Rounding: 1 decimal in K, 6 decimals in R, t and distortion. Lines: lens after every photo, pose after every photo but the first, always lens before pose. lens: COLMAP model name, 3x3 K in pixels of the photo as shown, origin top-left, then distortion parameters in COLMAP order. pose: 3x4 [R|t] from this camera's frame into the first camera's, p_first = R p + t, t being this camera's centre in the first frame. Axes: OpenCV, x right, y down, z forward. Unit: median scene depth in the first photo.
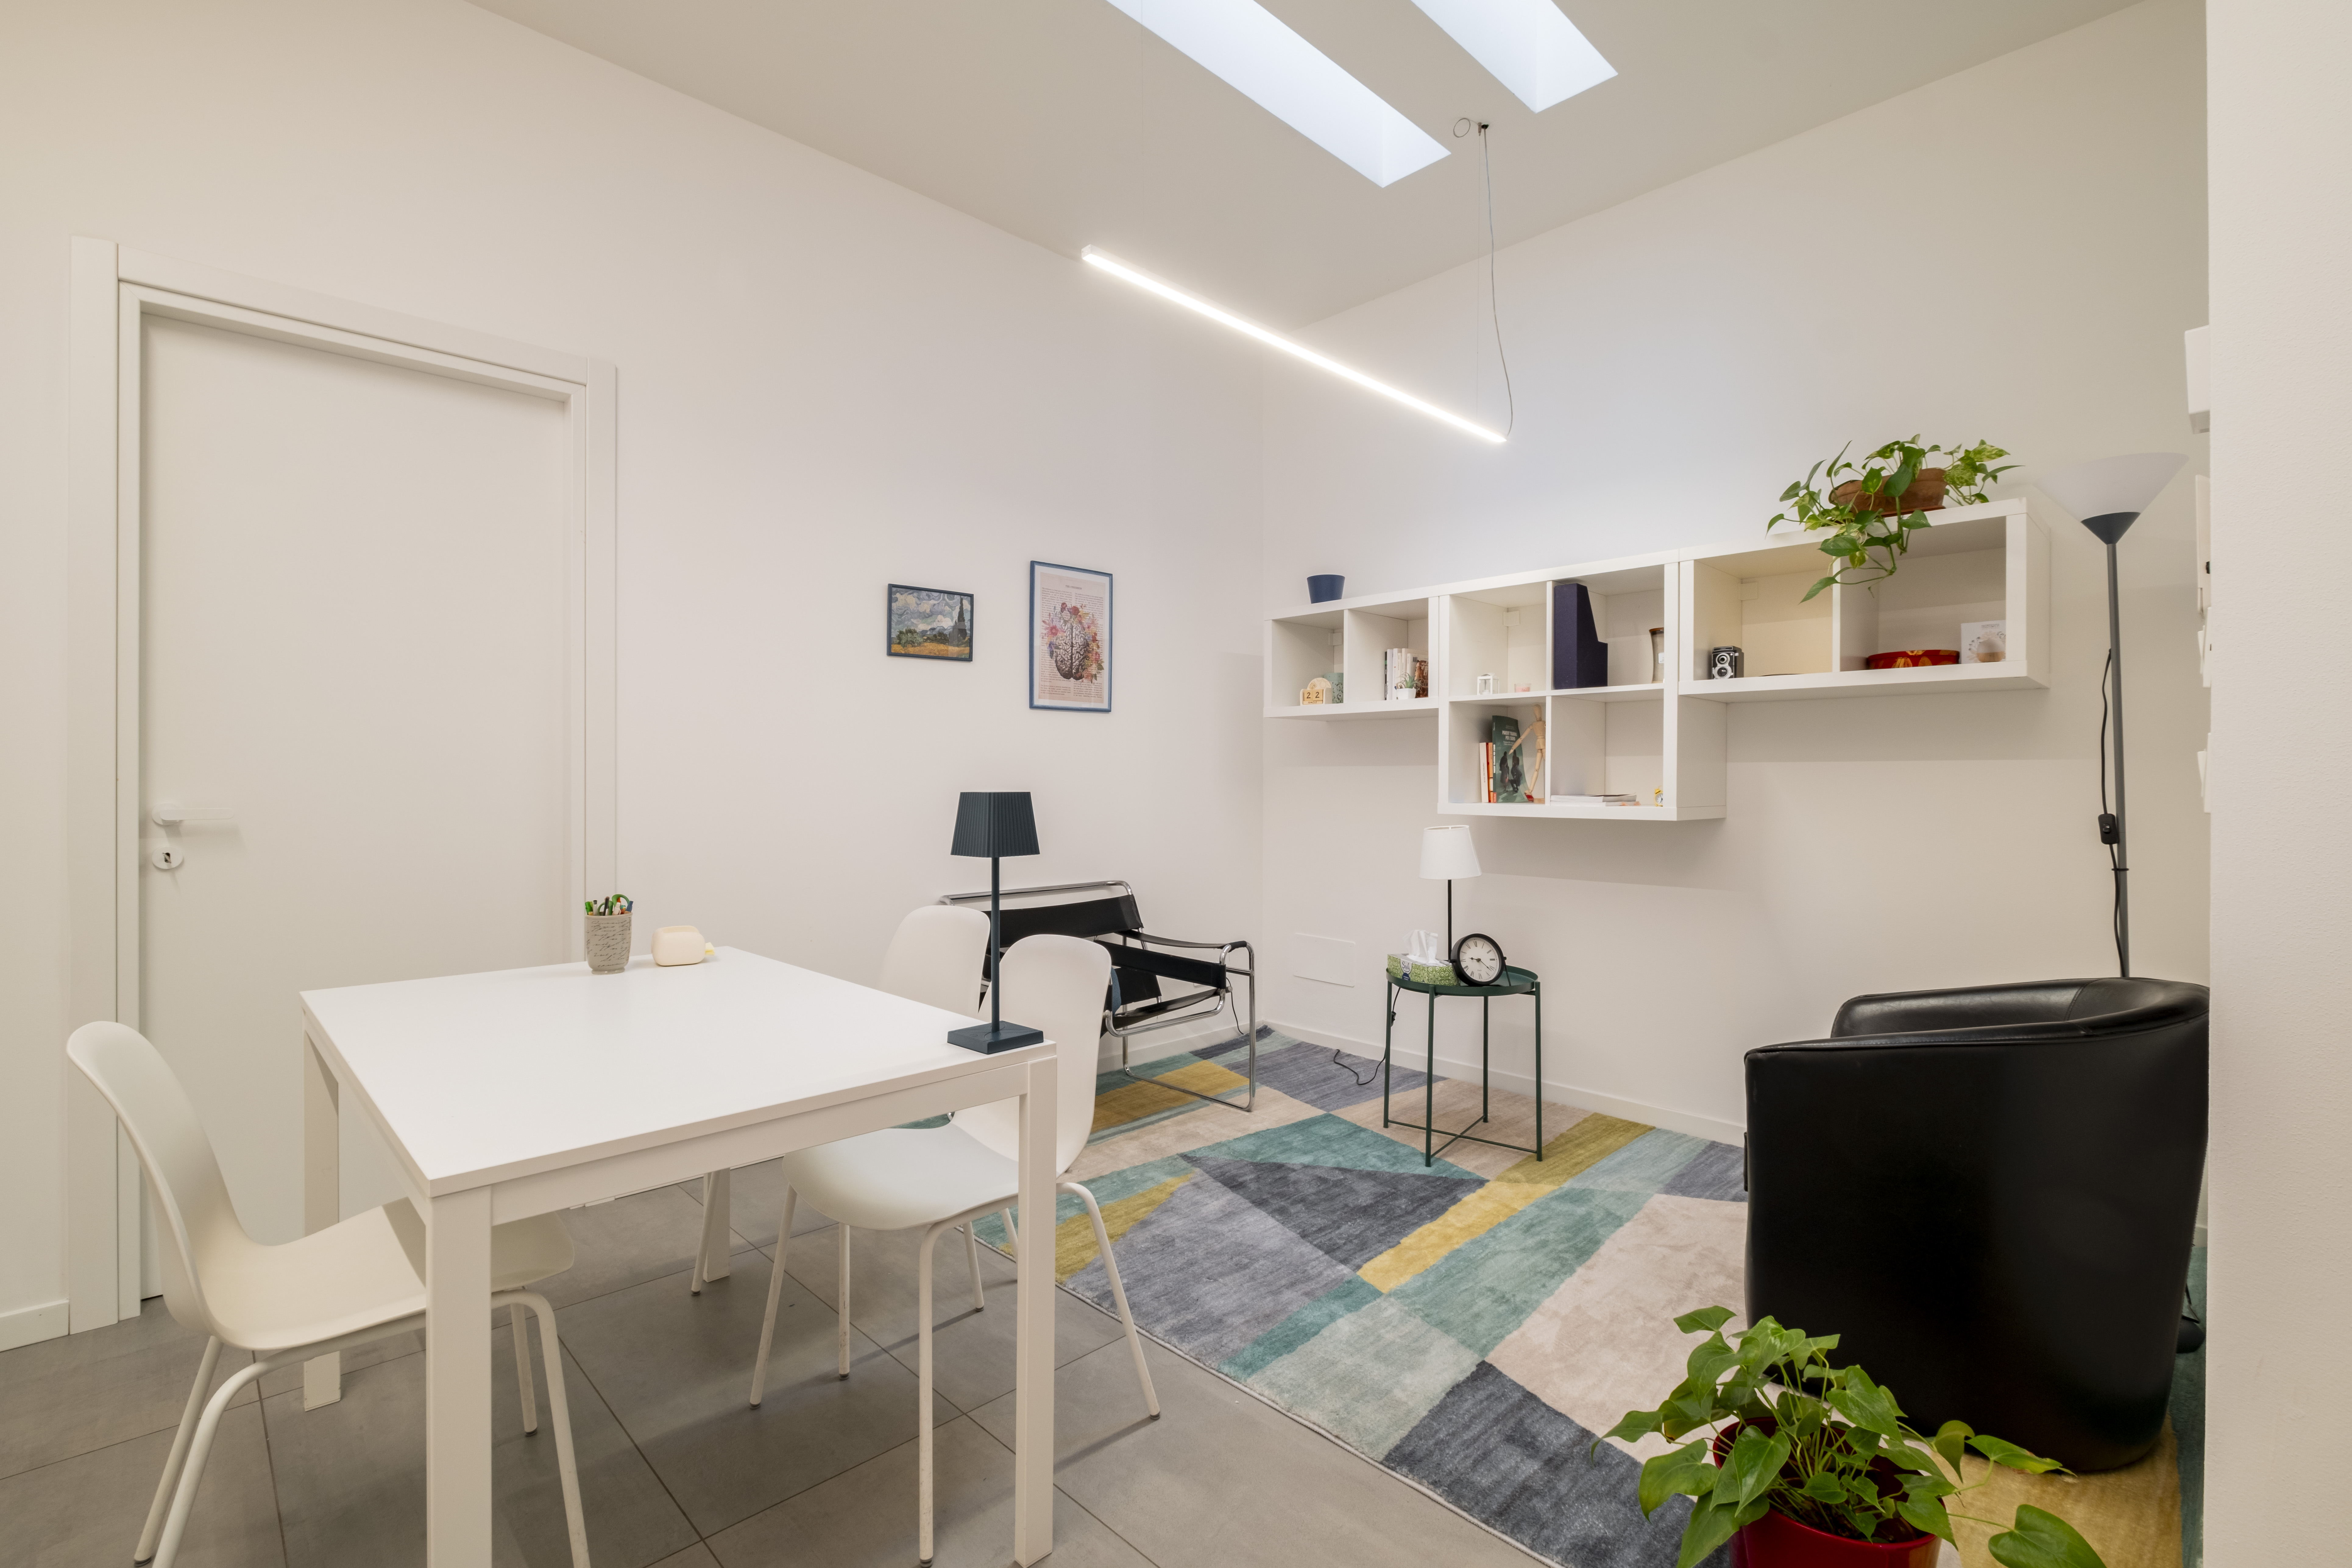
lens RADIAL K [[1062.5, 0, 1176.0], [0, 1062.5, 784.0], [0, 0, 1]] dist [0.000642, 0.000047]
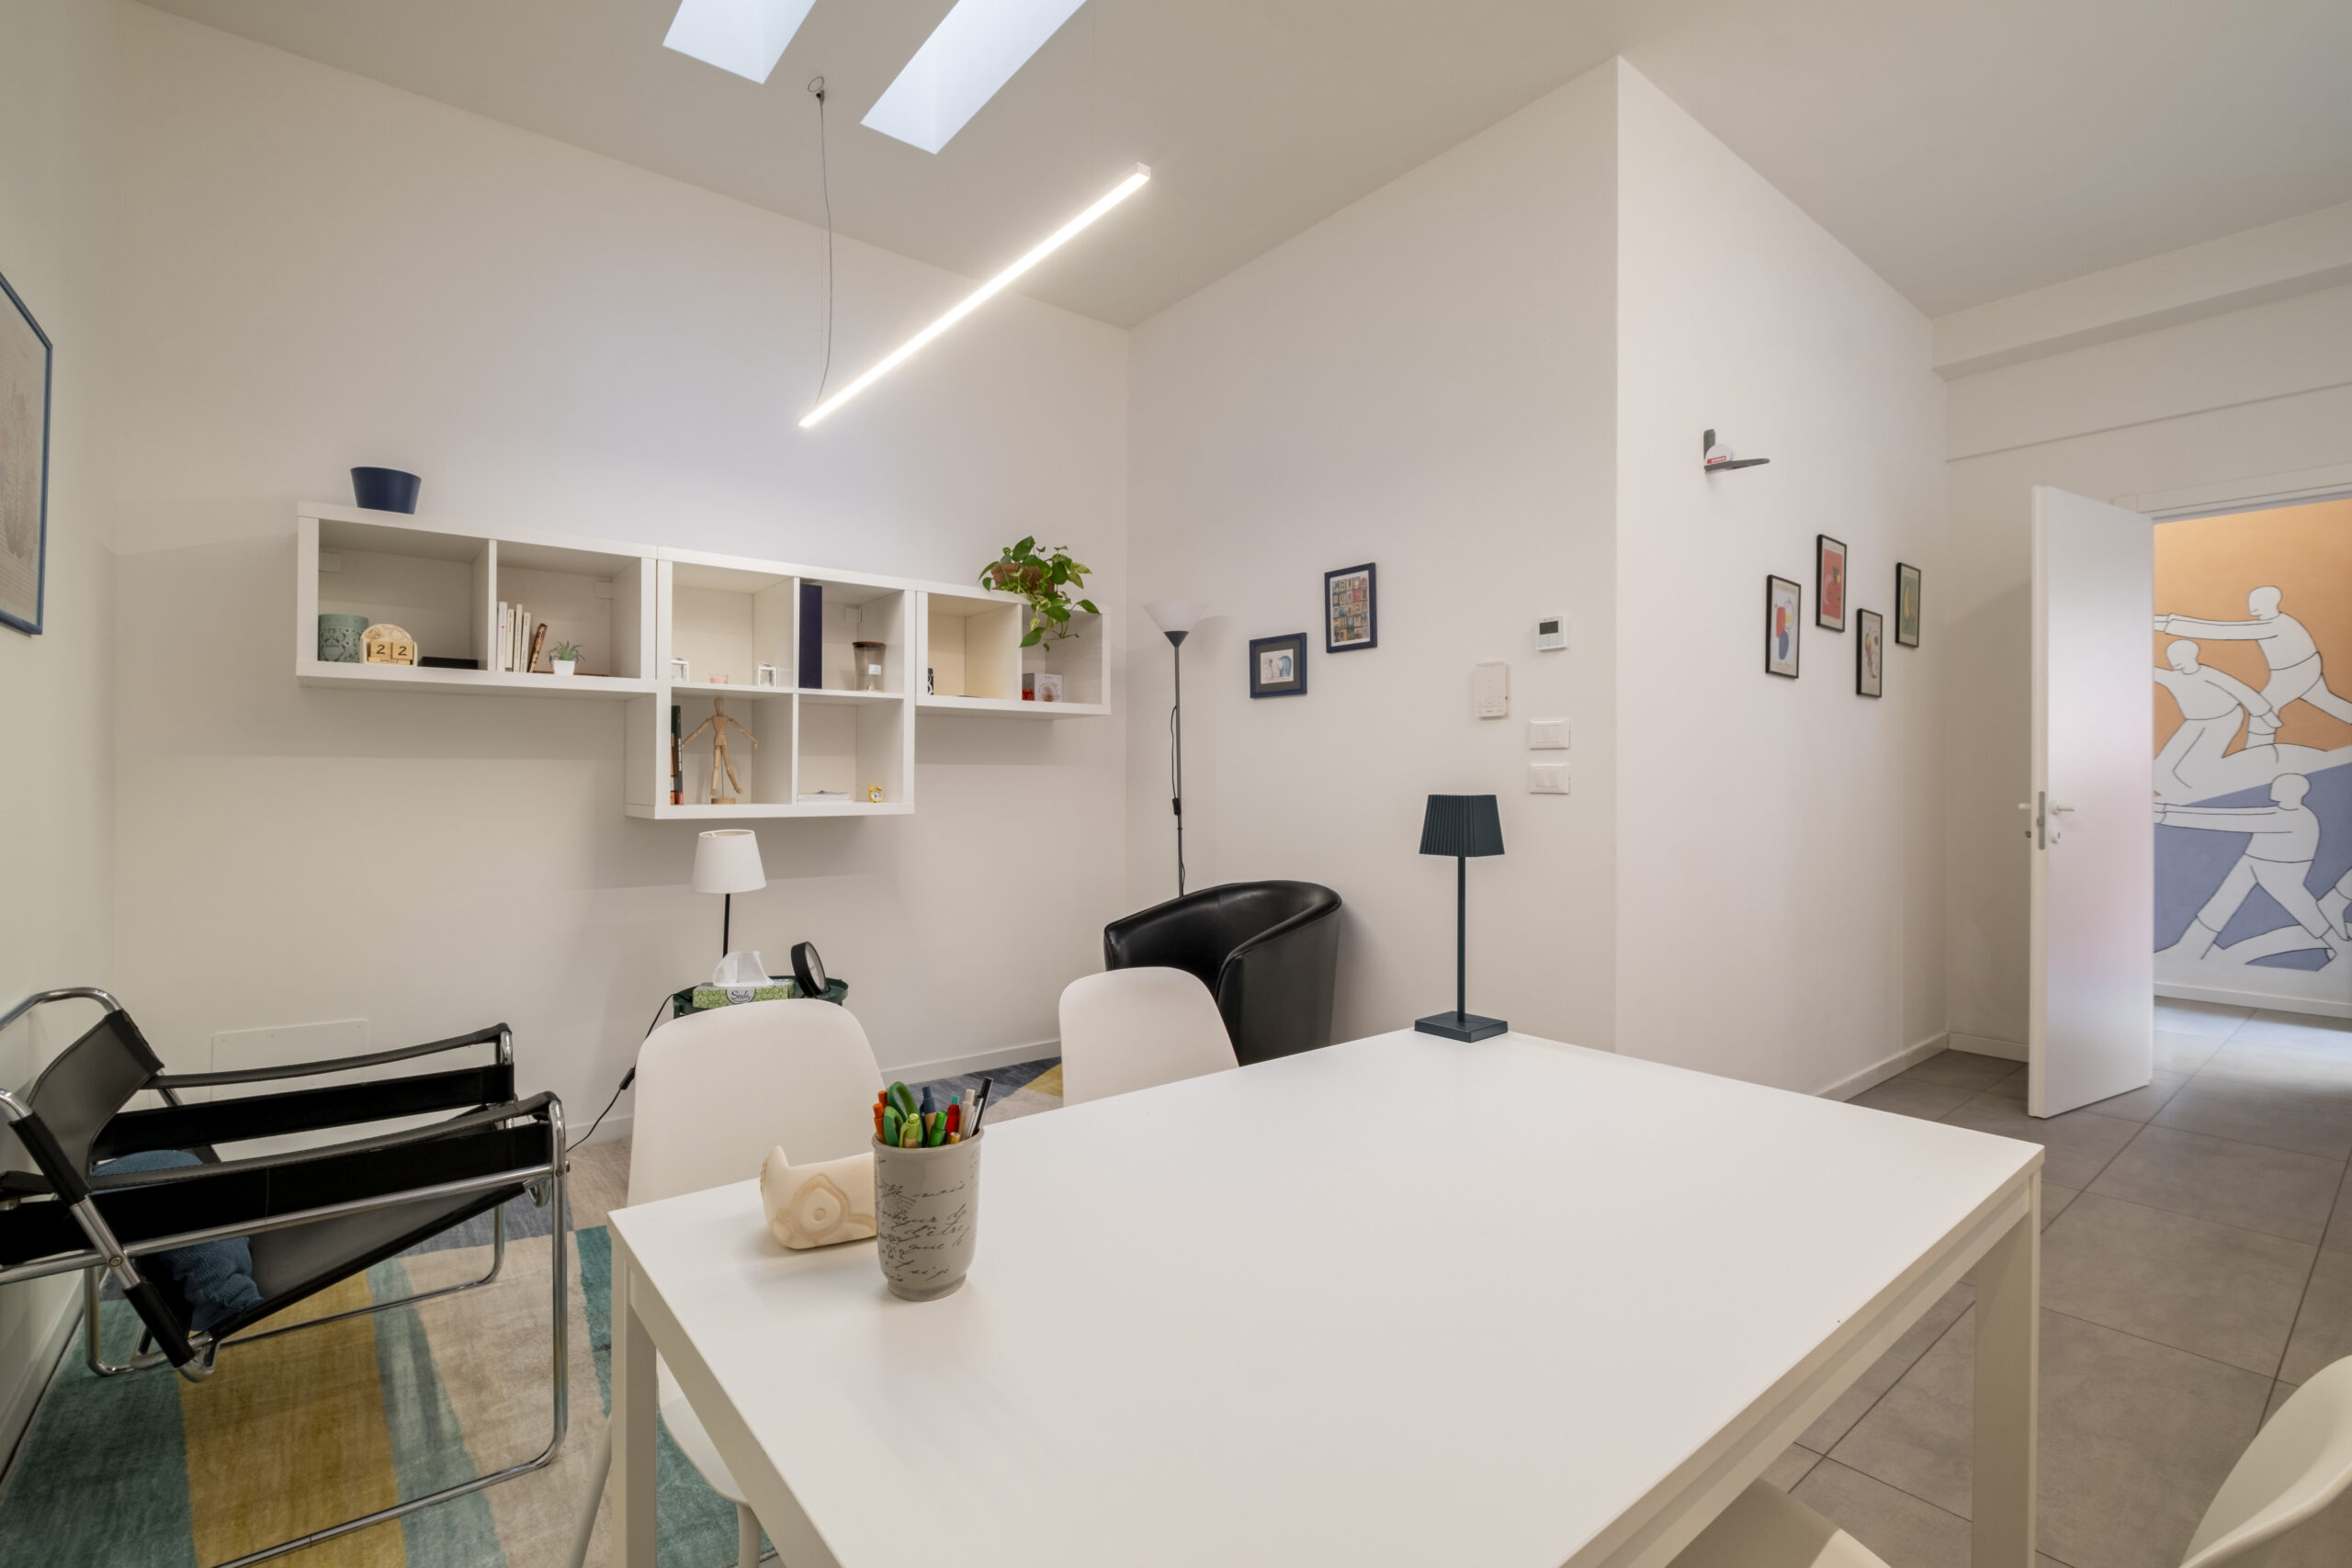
lens RADIAL K [[1048.0, 0, 1152.5], [0, 1048.0, 786.0], [0, 0, 1]] dist [-0.002852, -0.000454]
pose [[0.096514, -0.009276, 0.995288, -0.592277], [0.003268, 0.999954, 0.009002, -0.004957], [-0.995326, 0.002383, 0.096540, 0.581301]]
